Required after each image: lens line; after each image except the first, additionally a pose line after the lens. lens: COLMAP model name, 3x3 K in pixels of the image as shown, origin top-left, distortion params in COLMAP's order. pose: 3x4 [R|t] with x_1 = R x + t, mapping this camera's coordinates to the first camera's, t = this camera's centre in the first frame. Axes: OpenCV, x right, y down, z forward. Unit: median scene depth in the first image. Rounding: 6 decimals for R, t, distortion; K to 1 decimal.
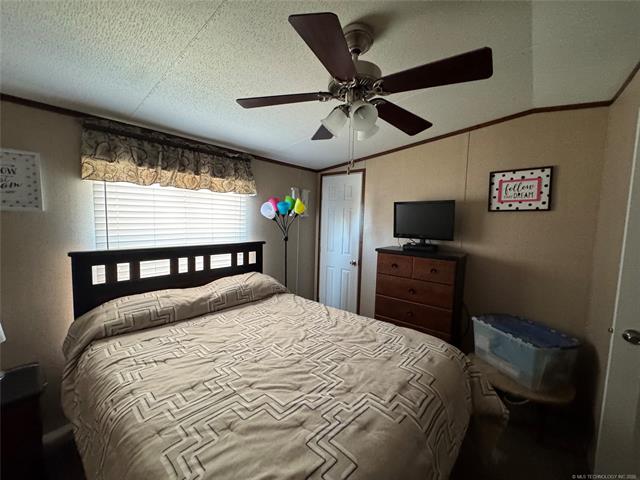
lens RADIAL K [[255.6, 0, 318.9], [0, 255.6, 238.4], [0, 0, 1]] dist [-0.002826, 0.000068]
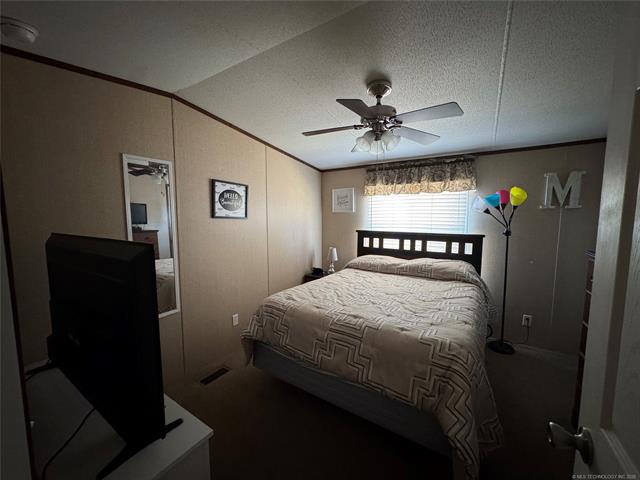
lens RADIAL K [[255.6, 0, 318.9], [0, 255.6, 238.4], [0, 0, 1]] dist [-0.002826, 0.000068]
pose [[0.136163, 0.059587, -0.988893, 1.112358], [-0.075183, 0.995932, 0.049659, 0.039219], [0.987830, 0.067586, 0.140089, 0.340409]]
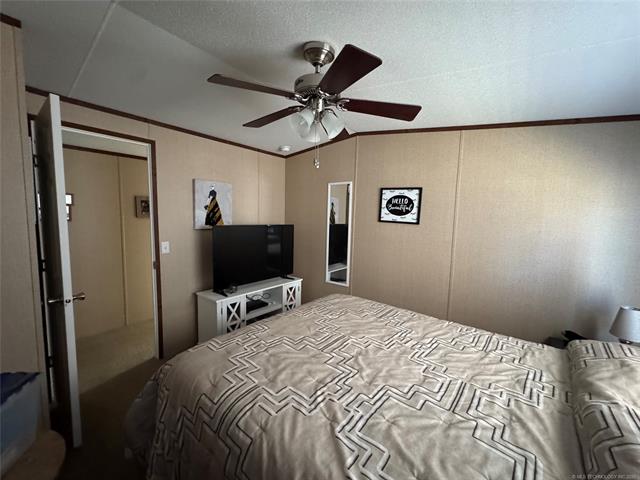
lens RADIAL K [[255.6, 0, 318.9], [0, 255.6, 238.4], [0, 0, 1]] dist [-0.002826, 0.000068]
pose [[-0.997678, -0.051181, -0.044937, 0.106366], [-0.058073, 0.983964, 0.168651, -0.103068], [0.035584, 0.170869, -0.984651, 1.529418]]
